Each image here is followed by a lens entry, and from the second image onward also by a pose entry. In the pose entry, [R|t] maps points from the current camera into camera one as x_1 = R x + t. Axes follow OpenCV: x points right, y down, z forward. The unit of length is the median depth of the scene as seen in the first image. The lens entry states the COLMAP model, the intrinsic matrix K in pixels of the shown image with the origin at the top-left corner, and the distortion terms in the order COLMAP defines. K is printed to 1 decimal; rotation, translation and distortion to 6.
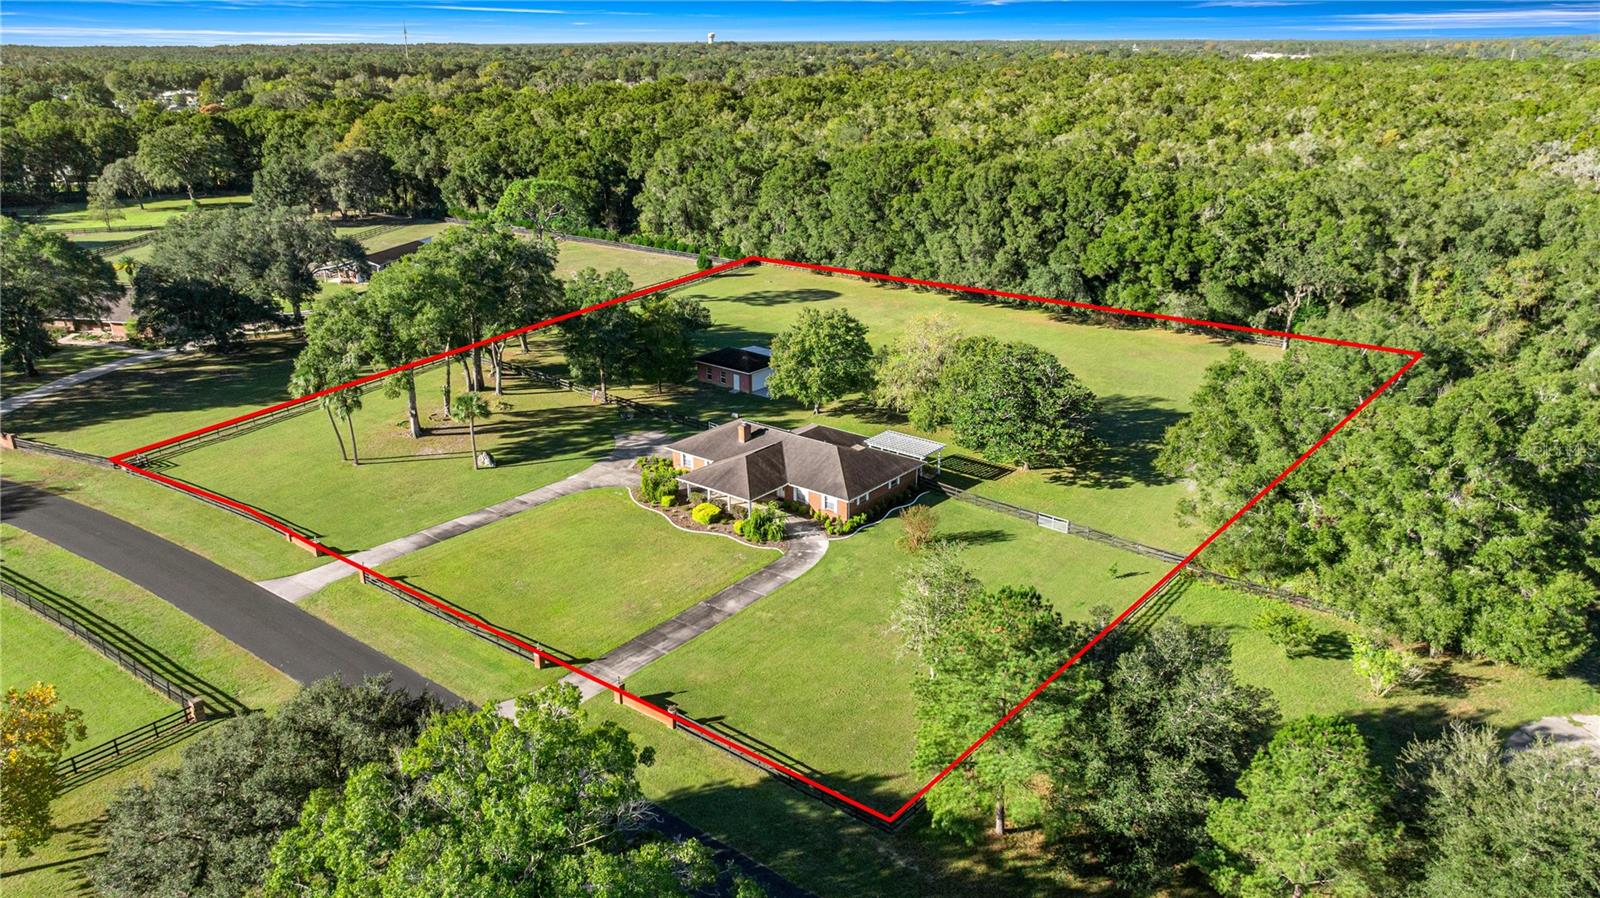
lens RADIAL K [[1138.2, 0, 793.4], [0, 1138.2, 447.8], [0, 0, 1]] dist [0.000352, 0.000605]
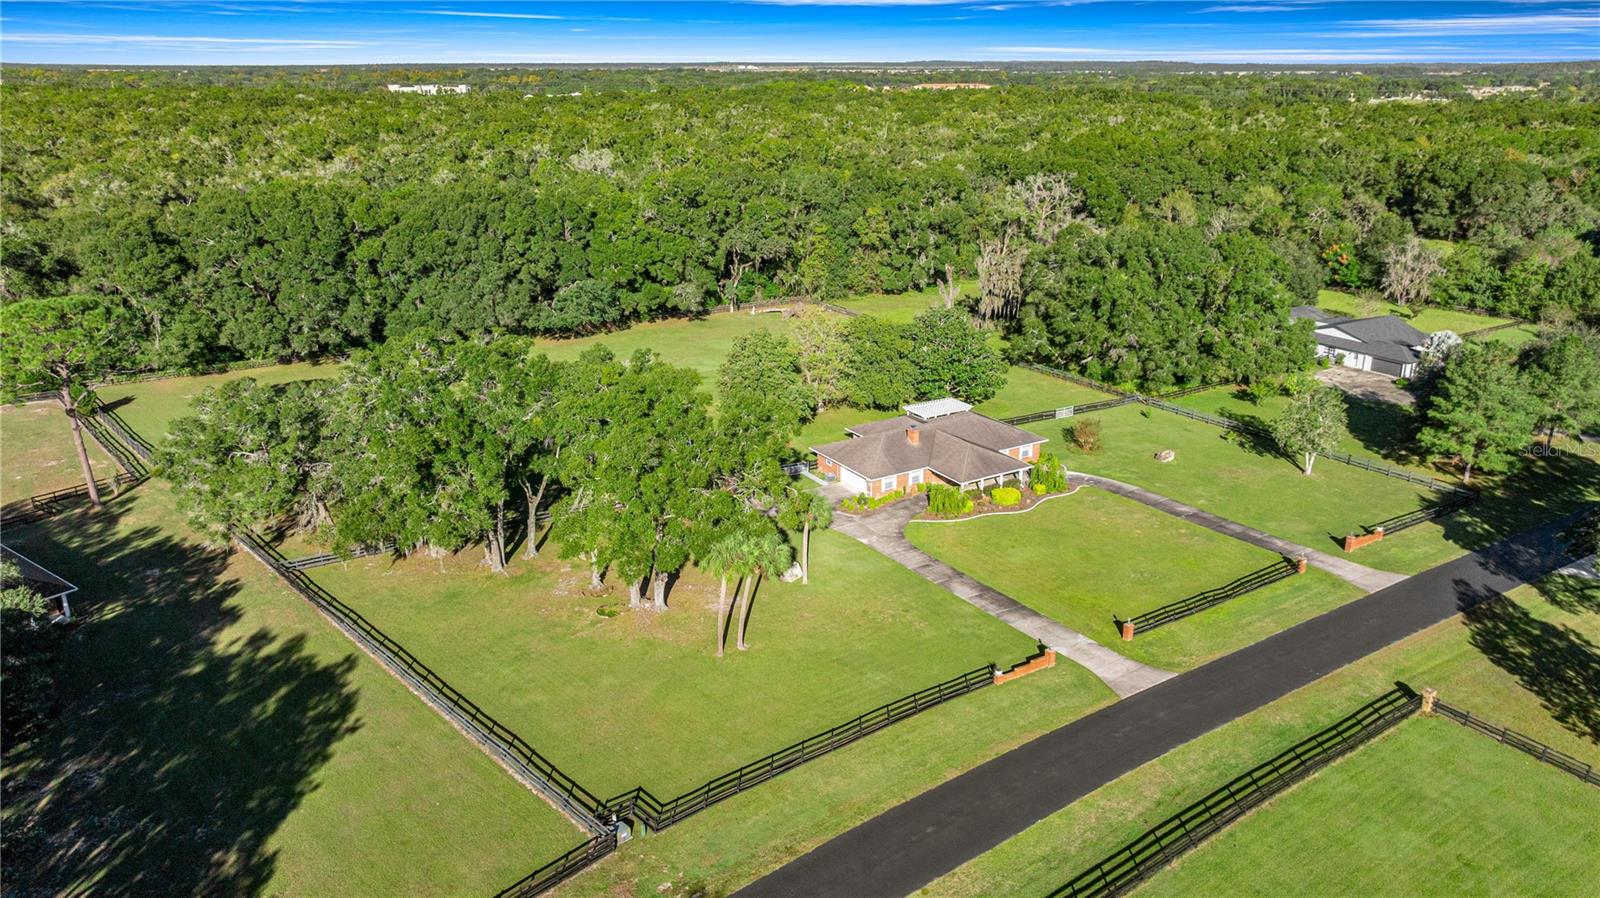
lens RADIAL K [[1138.2, 0, 793.4], [0, 1138.2, 447.8], [0, 0, 1]] dist [0.000352, 0.000605]
pose [[0.313544, -0.294120, 0.902875, -1.004783], [0.325915, 0.926396, 0.188601, -0.231622], [-0.891891, 0.235126, 0.386324, 0.690356]]
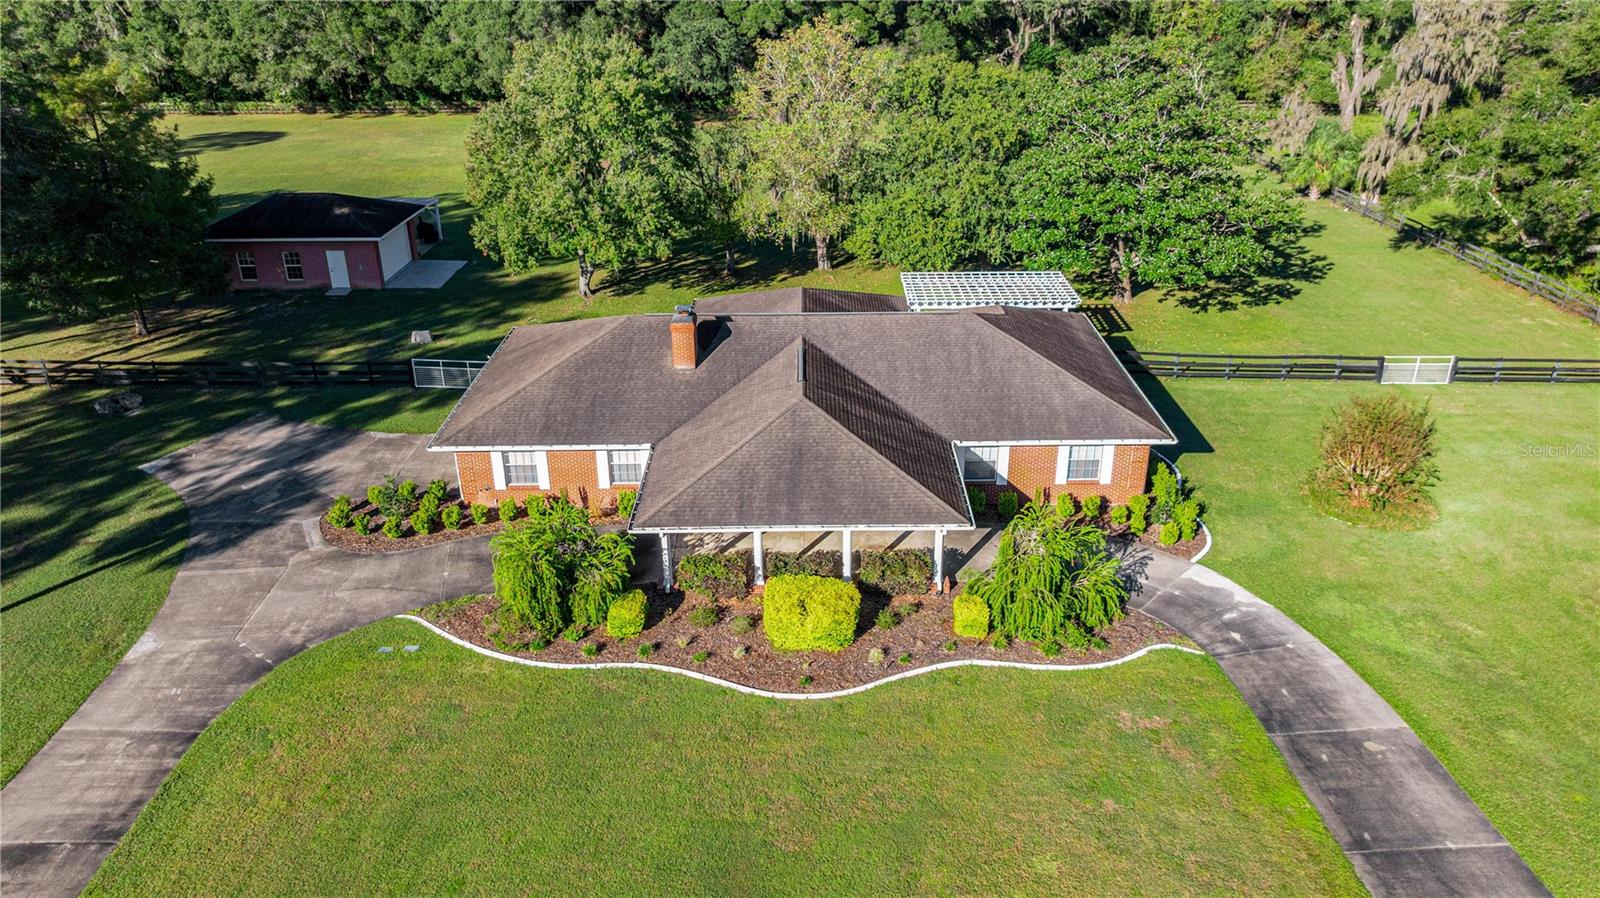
lens RADIAL K [[1138.2, 0, 793.4], [0, 1138.2, 447.8], [0, 0, 1]] dist [0.000352, 0.000605]
pose [[0.757545, -0.263355, 0.597302, -0.225782], [0.219100, 0.964507, 0.147379, -0.025124], [-0.614915, 0.019222, 0.788359, 0.708597]]
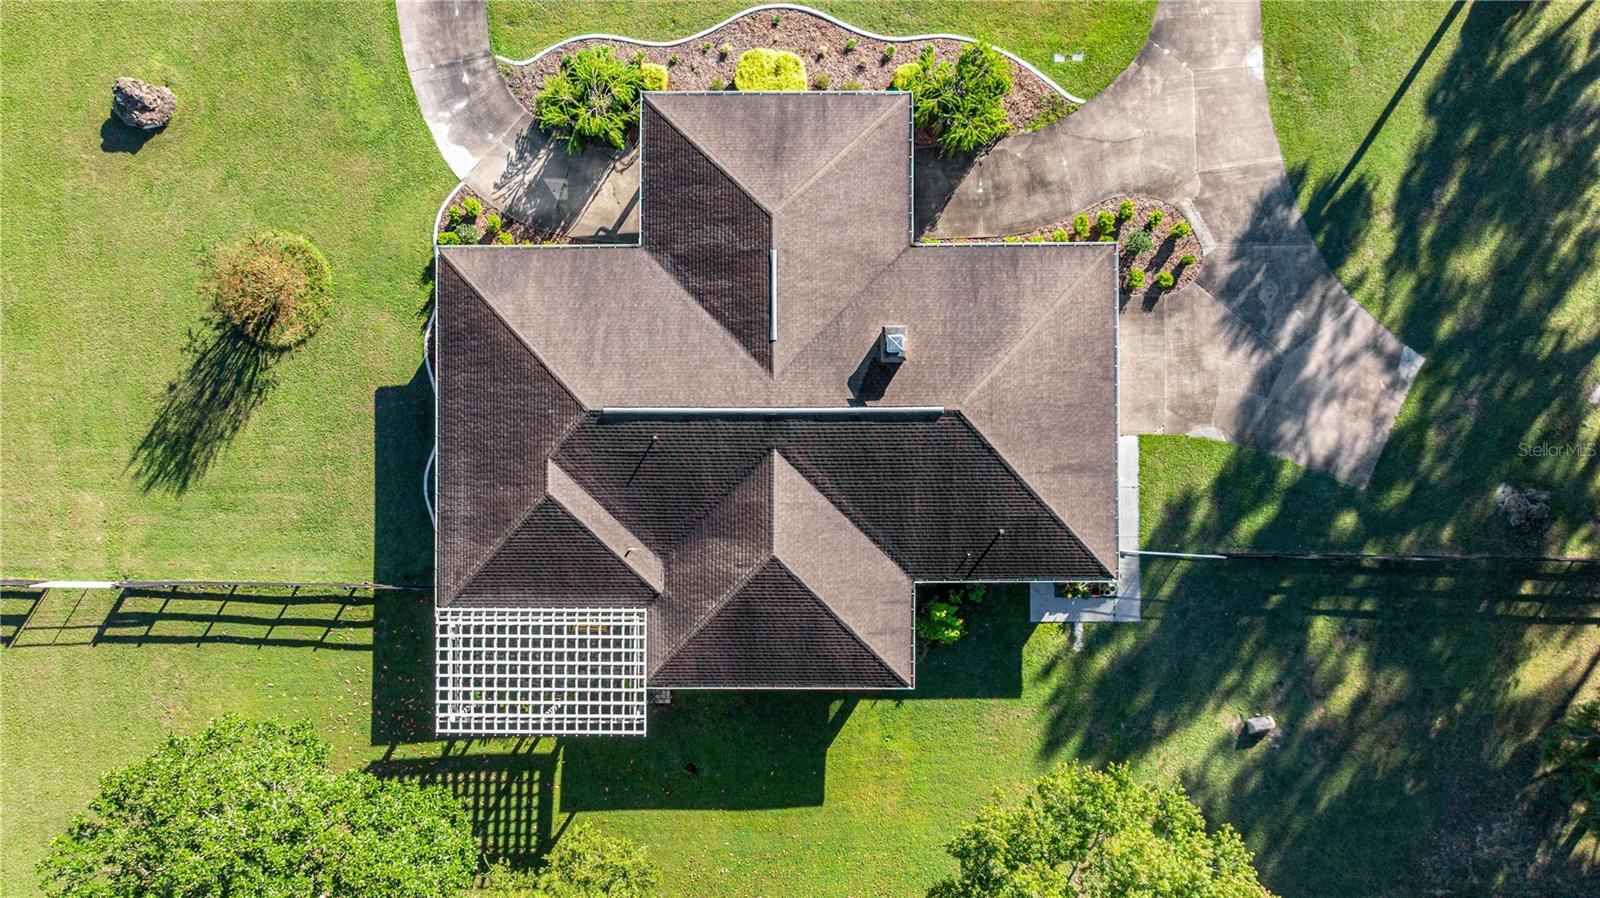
lens RADIAL K [[1138.2, 0, 793.4], [0, 1138.2, 447.8], [0, 0, 1]] dist [0.000352, 0.000605]
pose [[-0.754013, 0.656747, 0.012142, -0.007289], [-0.198097, -0.244982, 0.949074, -0.319817], [0.626276, 0.713209, 0.314819, 0.890235]]
